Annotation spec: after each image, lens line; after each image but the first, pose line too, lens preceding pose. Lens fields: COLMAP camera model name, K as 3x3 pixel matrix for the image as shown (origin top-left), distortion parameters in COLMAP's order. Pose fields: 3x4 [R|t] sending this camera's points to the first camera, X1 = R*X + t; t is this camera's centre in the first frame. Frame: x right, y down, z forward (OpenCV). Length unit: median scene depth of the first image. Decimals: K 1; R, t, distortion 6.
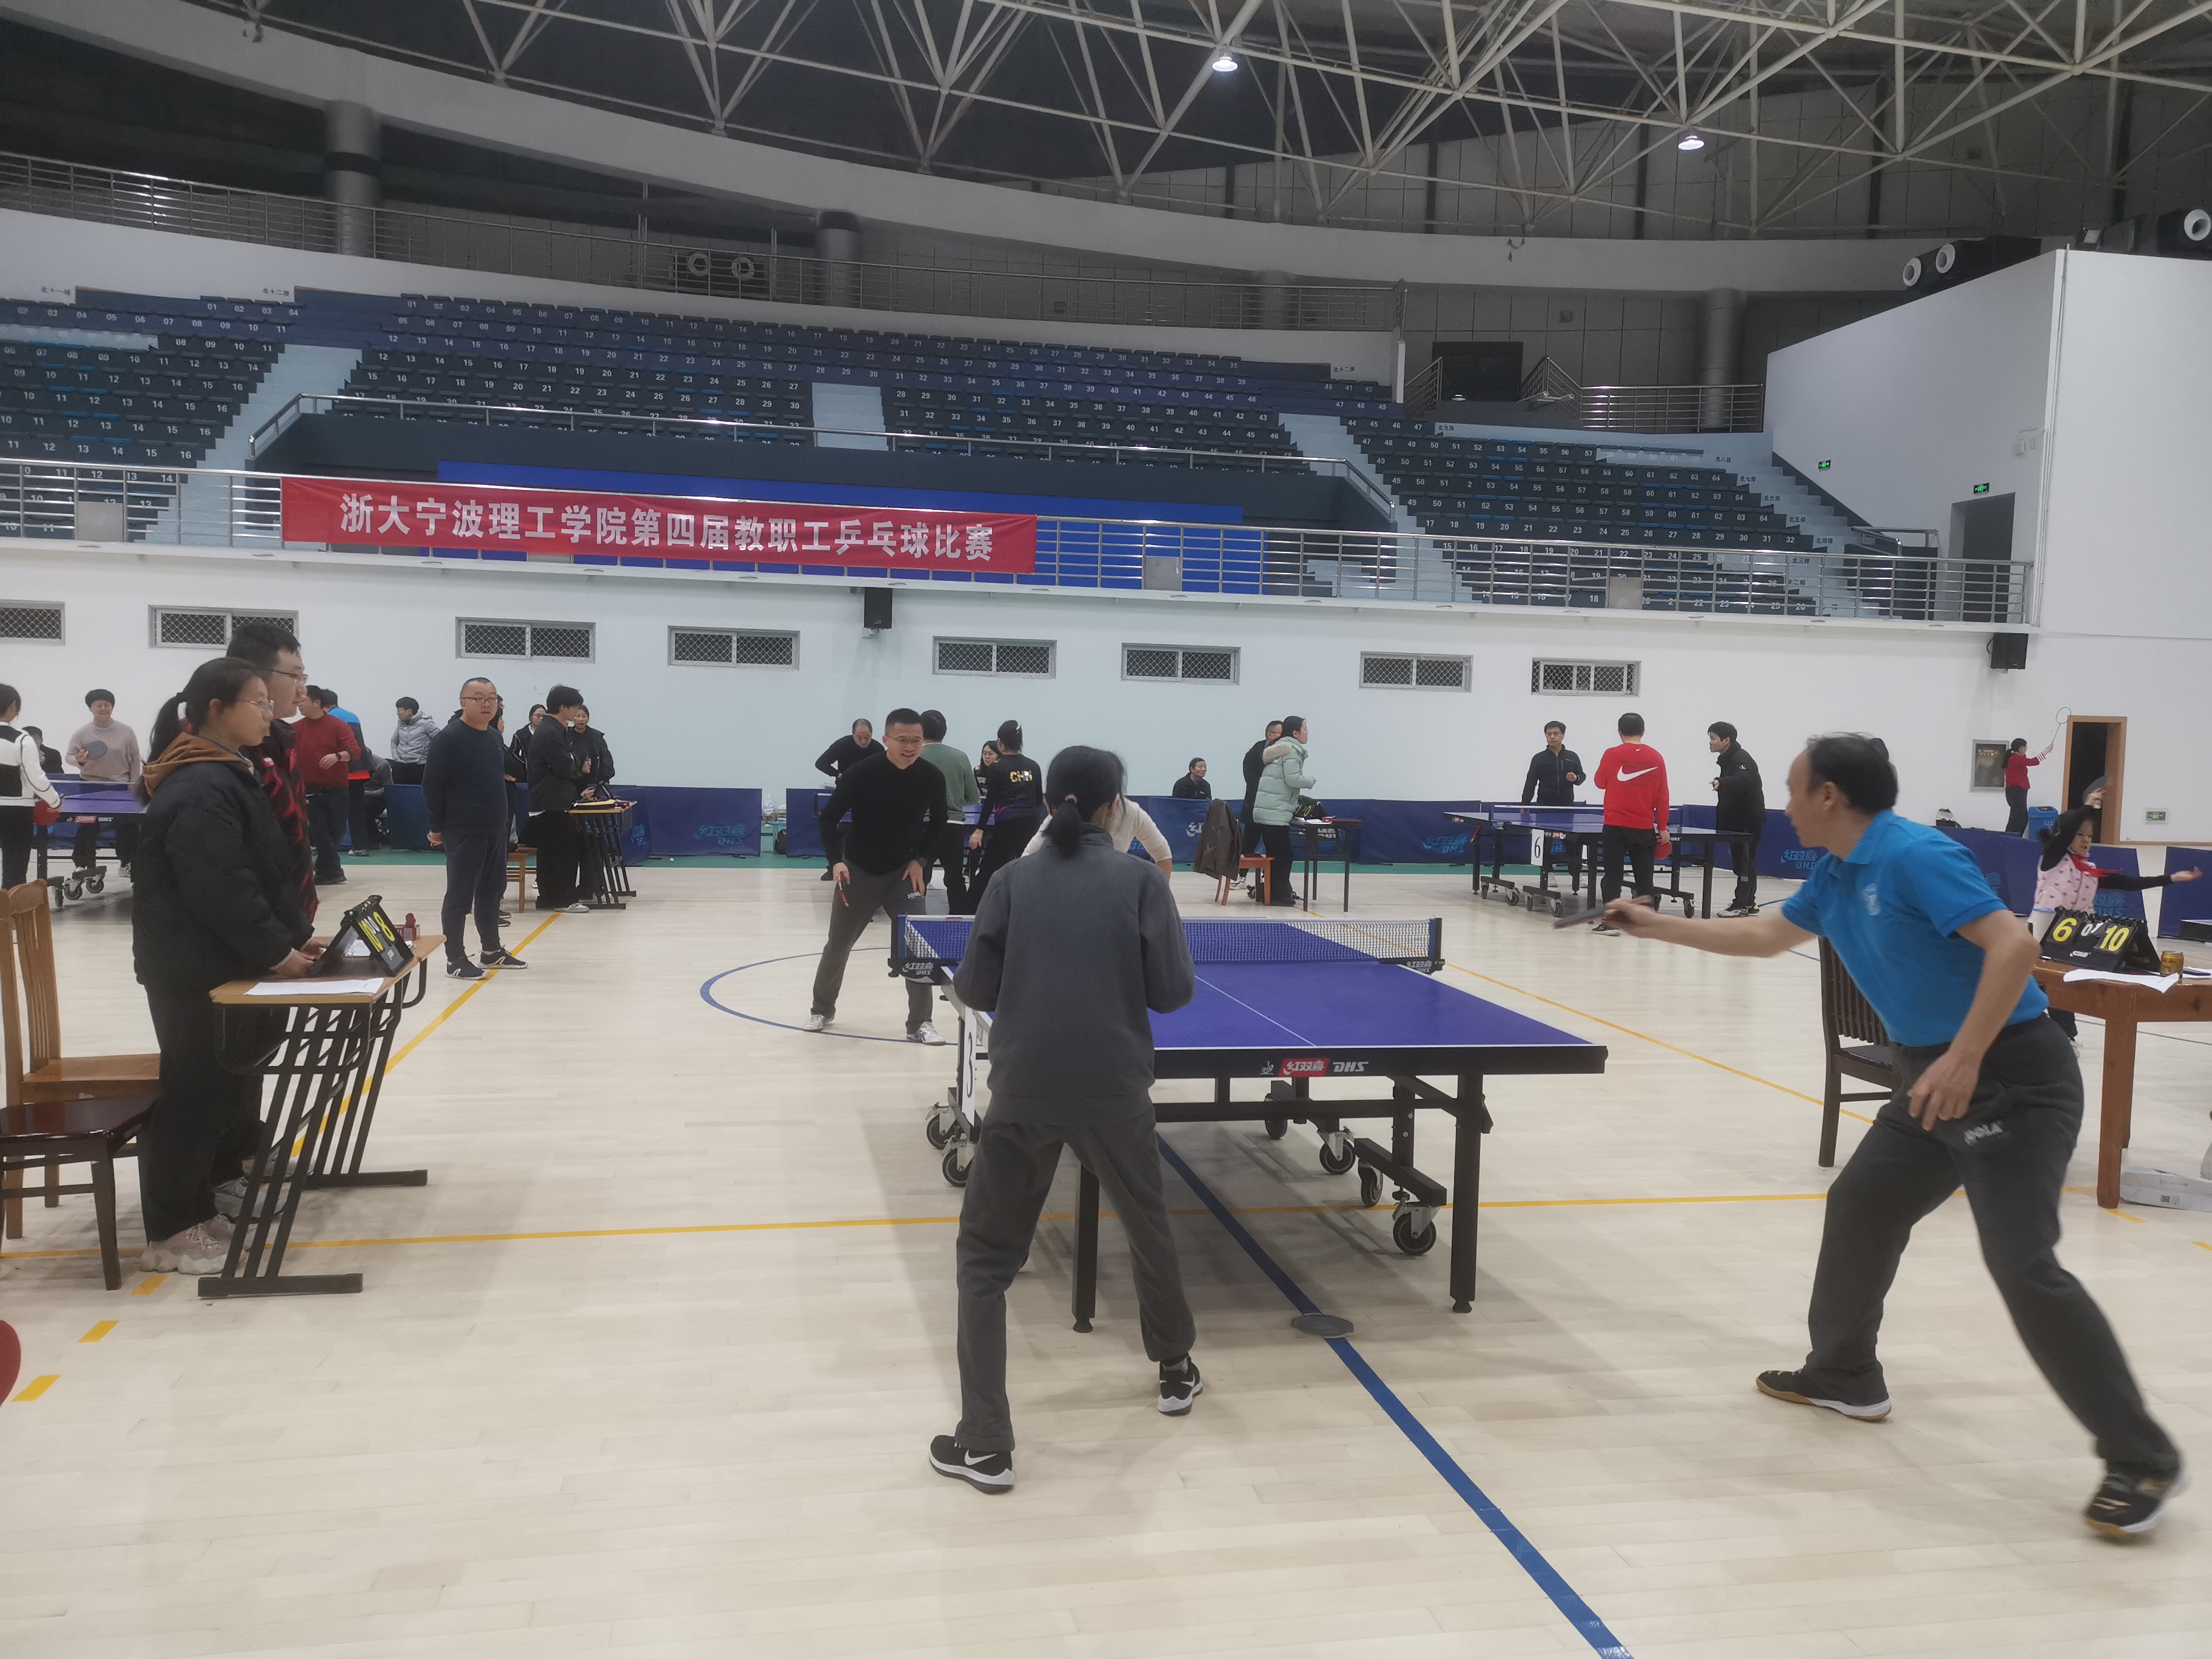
lens RADIAL K [[1678.1, 0, 1108.6], [0, 1678.1, 800.4], [0, 0, 1]] dist [0.060433, 0.002931]
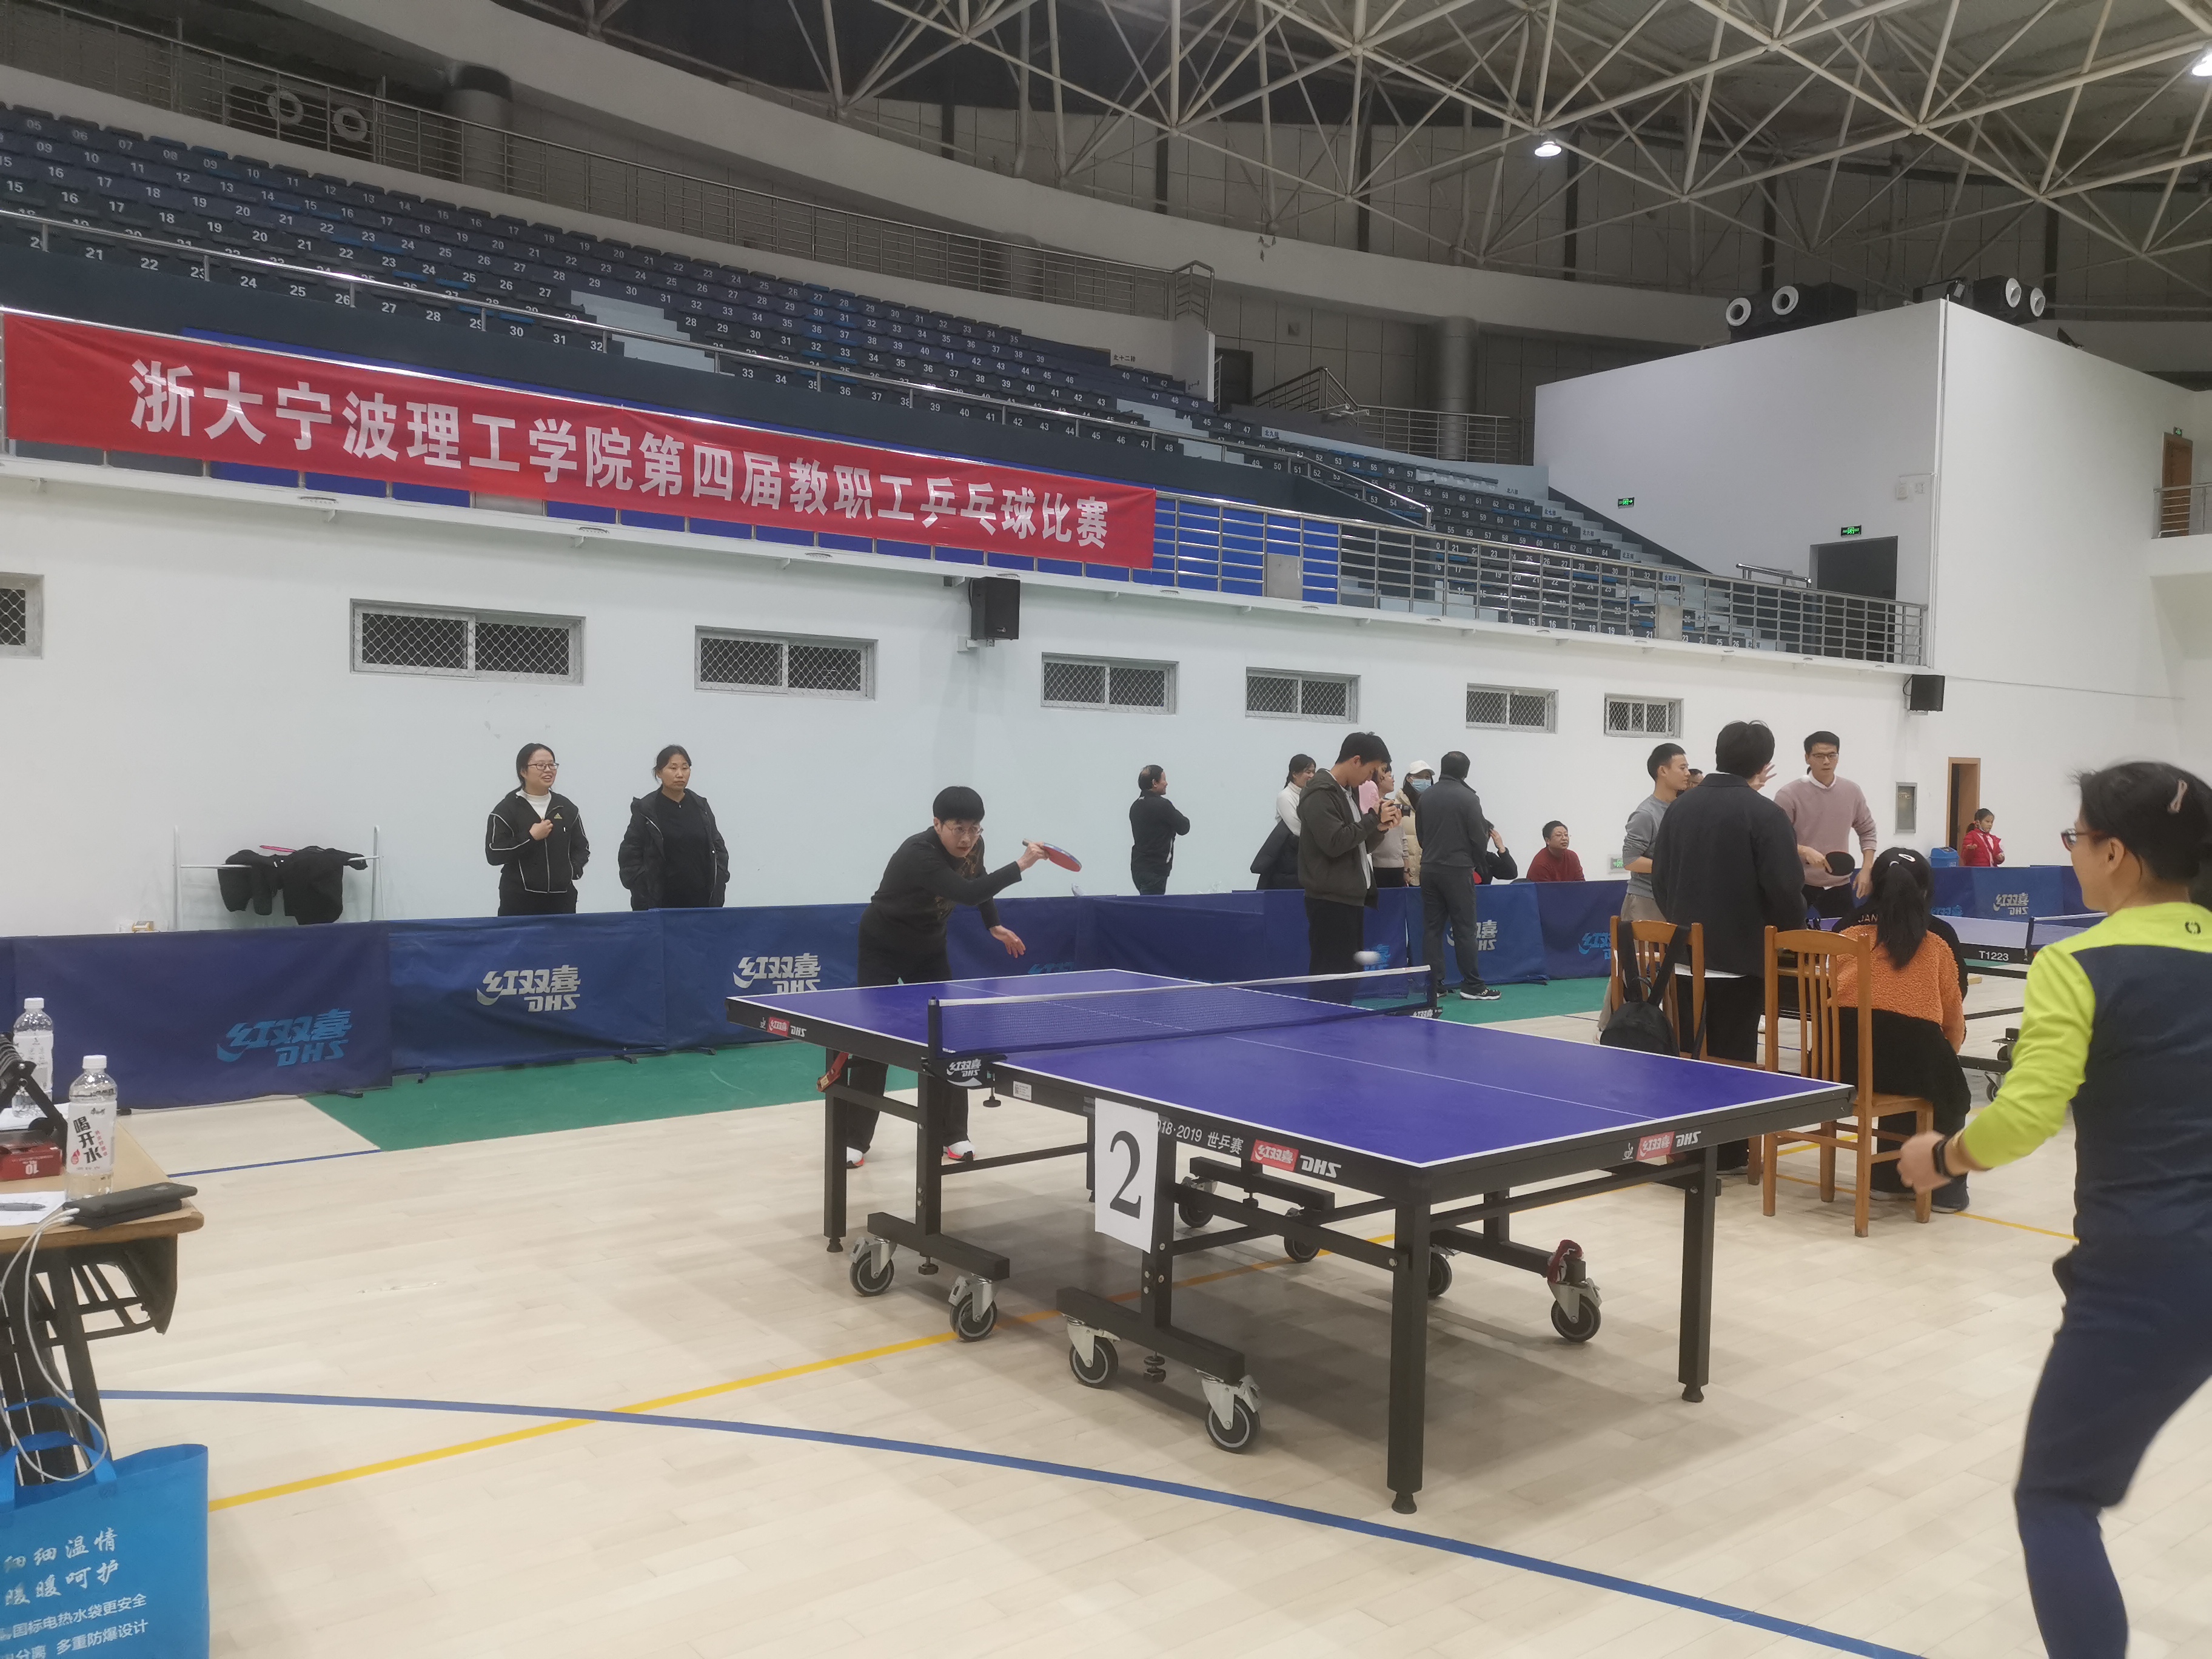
lens RADIAL K [[1636.8, 0, 1106.0], [0, 1636.8, 829.5], [0, 0, 1]] dist [0.075734, -0.071170]
pose [[0.903464, -0.022842, 0.428054, -0.370550], [0.022573, 0.999729, 0.005706, -0.026847], [-0.428069, 0.004508, 0.903735, 0.367782]]
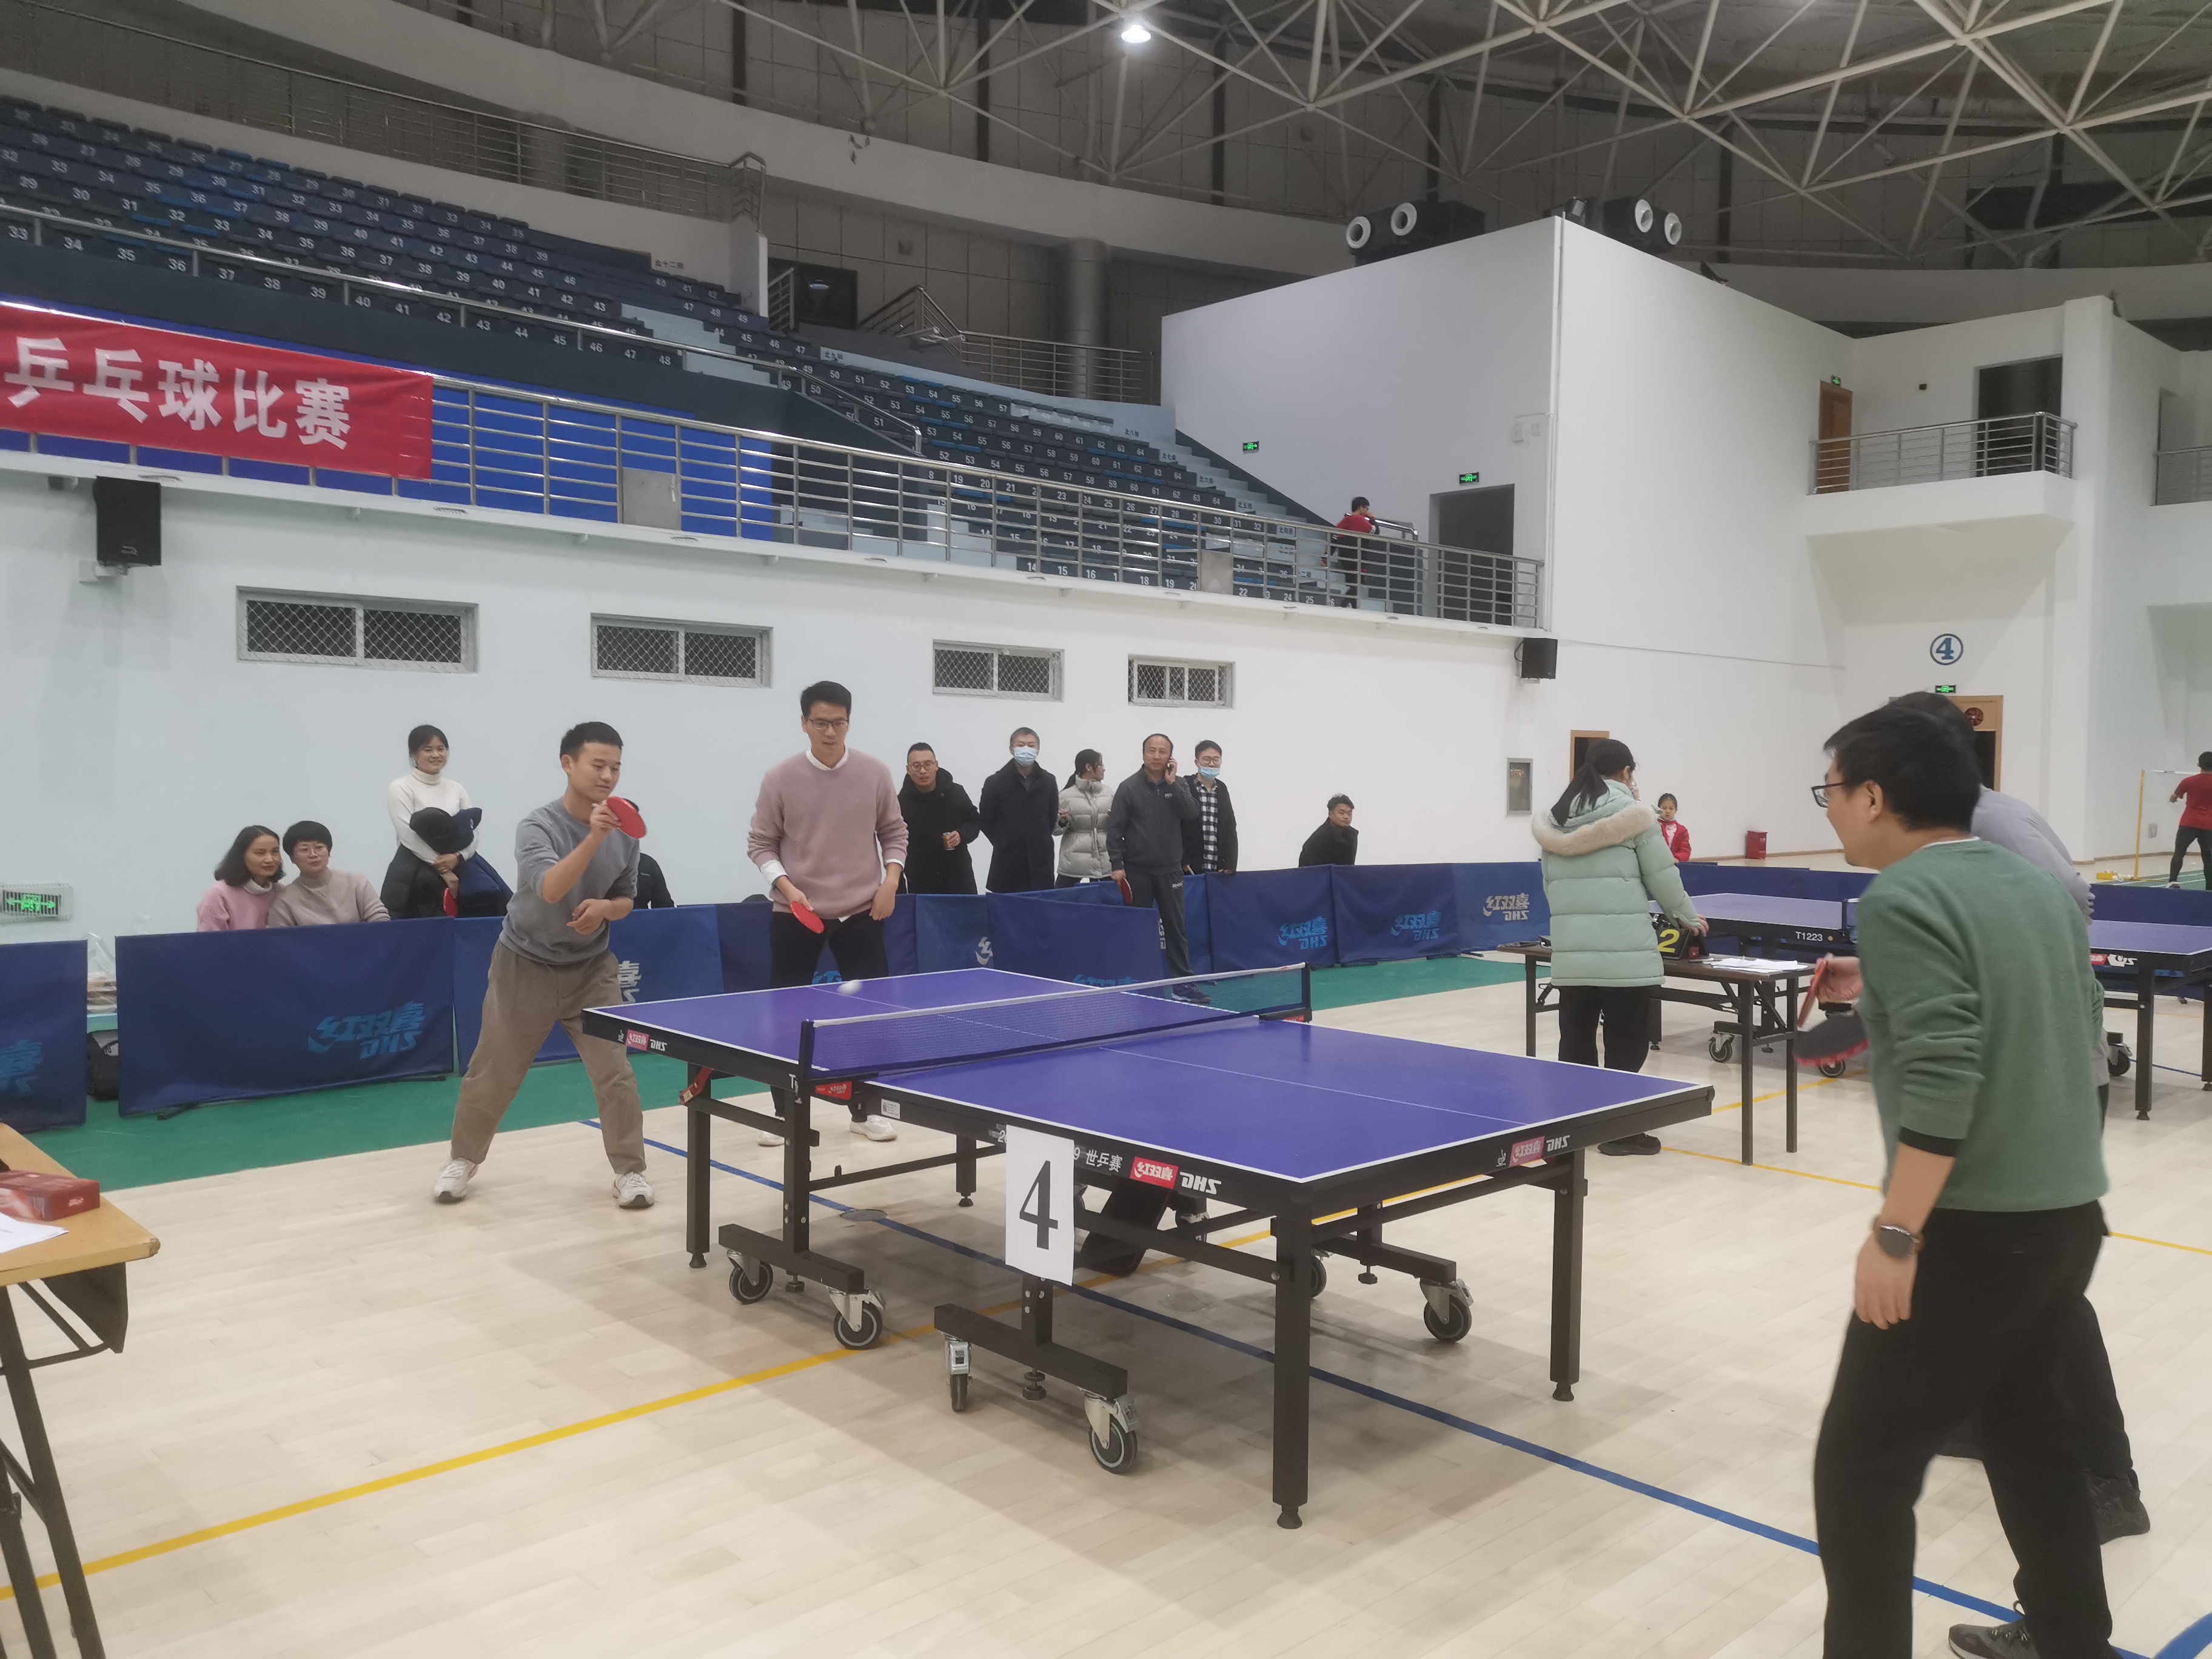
lens RADIAL K [[1686.4, 0, 1106.5], [0, 1686.4, 843.3], [0, 0, 1]] dist [0.056097, -0.031612]
pose [[0.849767, -0.041429, 0.525528, -0.155210], [0.033045, 0.999133, 0.025332, -0.023149], [-0.526122, -0.004160, 0.850399, 0.409433]]
